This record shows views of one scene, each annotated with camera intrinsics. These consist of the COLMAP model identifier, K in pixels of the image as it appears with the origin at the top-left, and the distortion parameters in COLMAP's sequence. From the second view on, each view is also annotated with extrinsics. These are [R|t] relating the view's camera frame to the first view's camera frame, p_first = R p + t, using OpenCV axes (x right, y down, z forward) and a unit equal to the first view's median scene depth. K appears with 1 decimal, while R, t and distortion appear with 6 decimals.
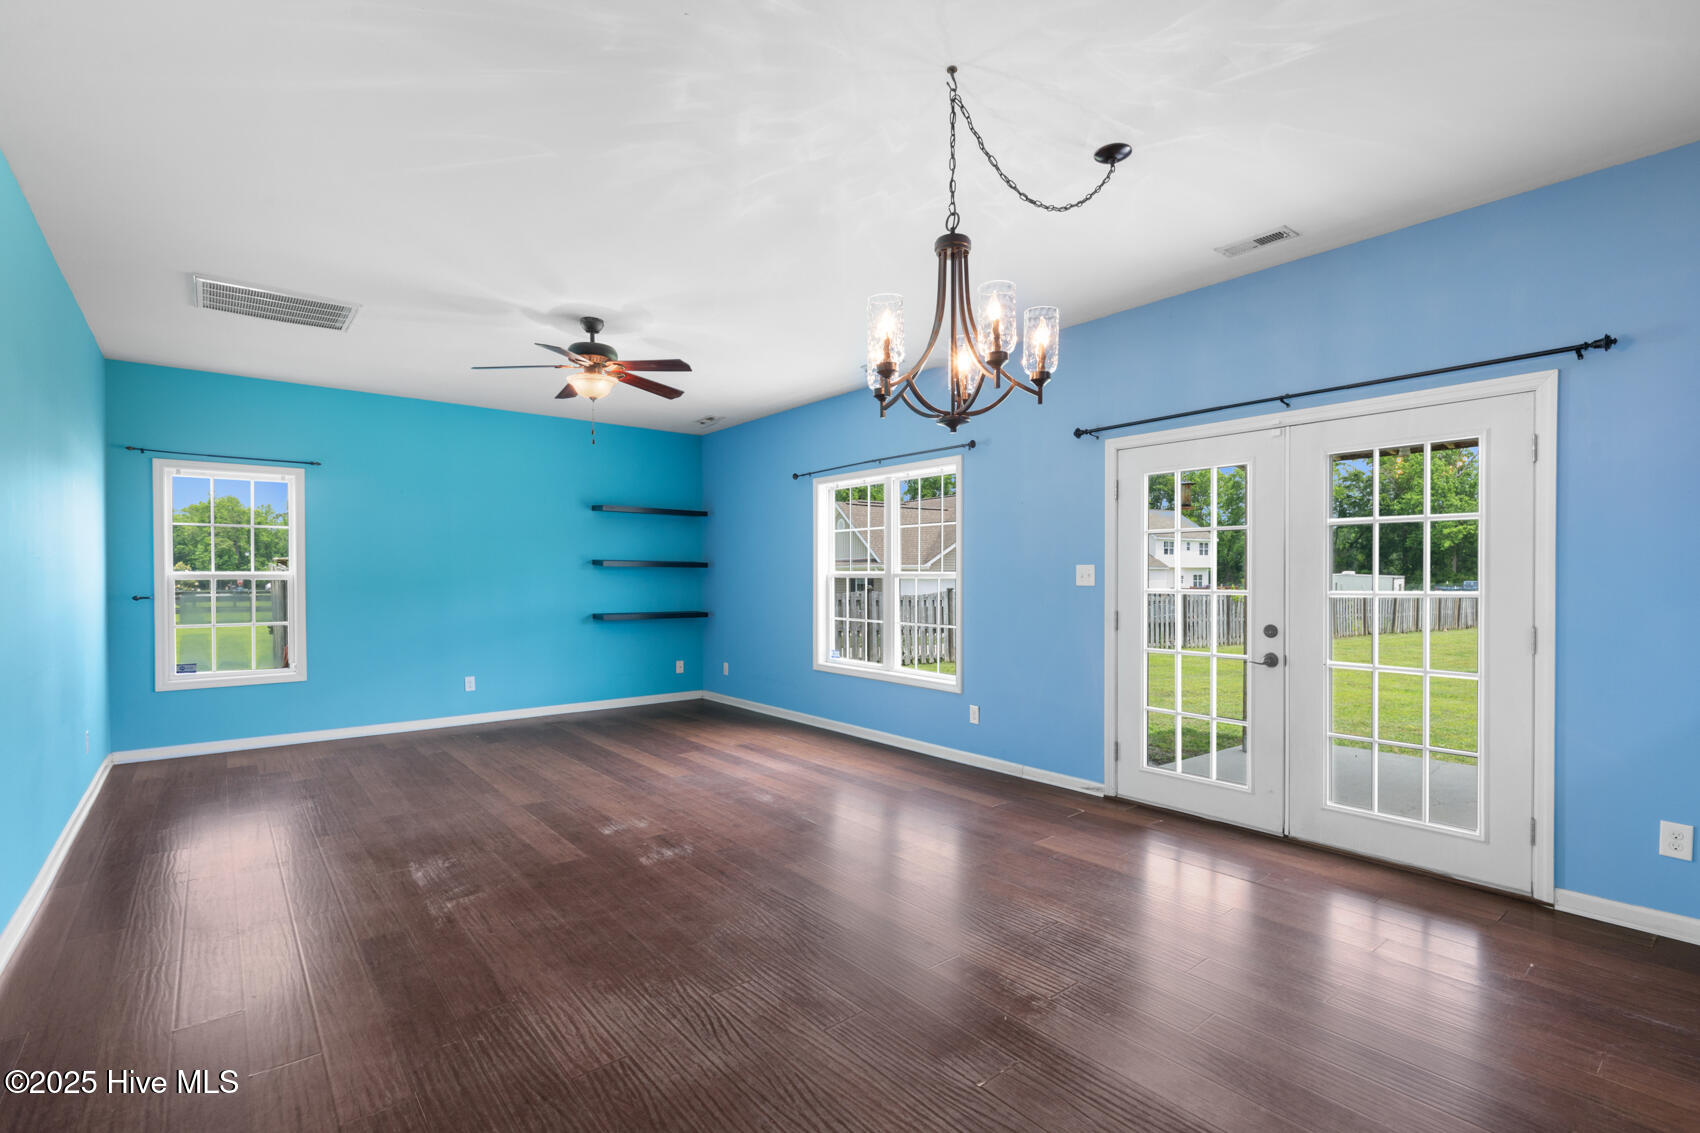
lens RADIAL K [[779.9, 0, 846.4], [0, 779.9, 594.2], [0, 0, 1]] dist [0.001768, 0.000452]
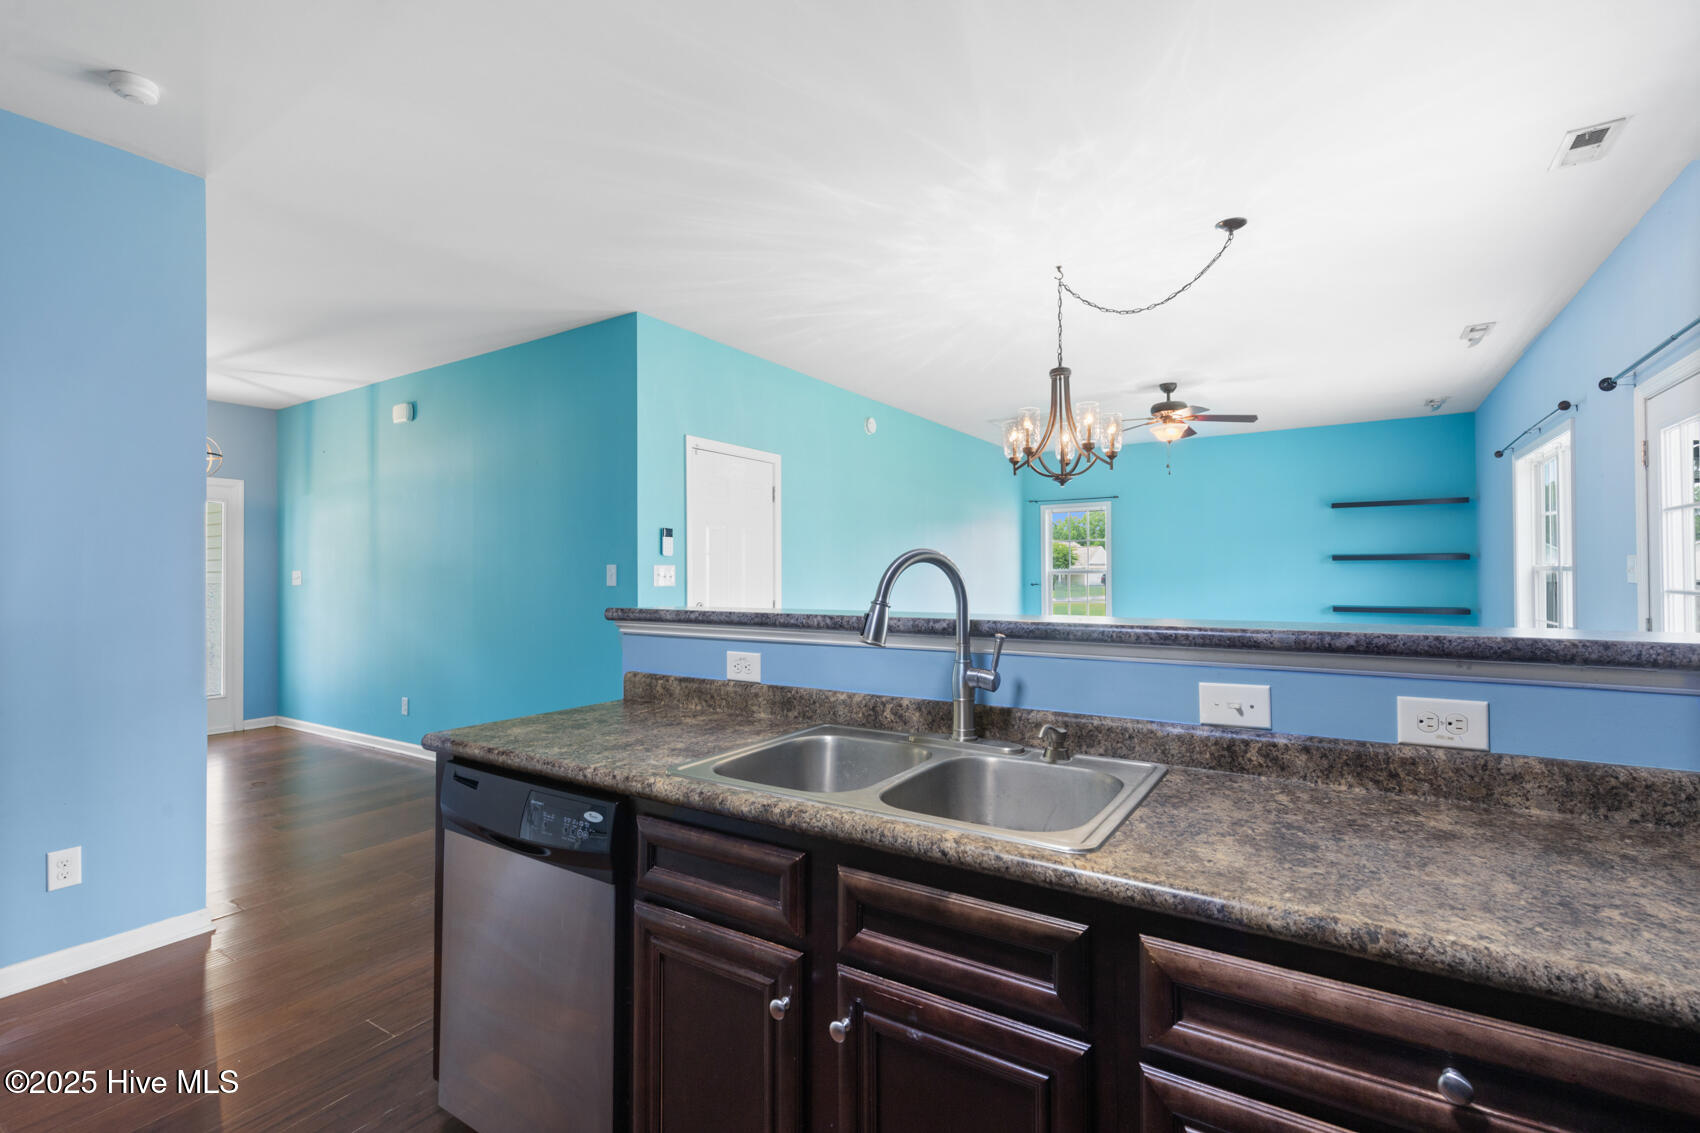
lens RADIAL K [[780.2, 0, 850.0], [0, 780.2, 566.5], [0, 0, 1]] dist [0.001511, 0.000325]
pose [[0.318472, 0.004246, -0.947923, 0.880147], [-0.027130, 0.999621, -0.004637, -0.003344], [0.947544, 0.027194, 0.318467, 0.018050]]
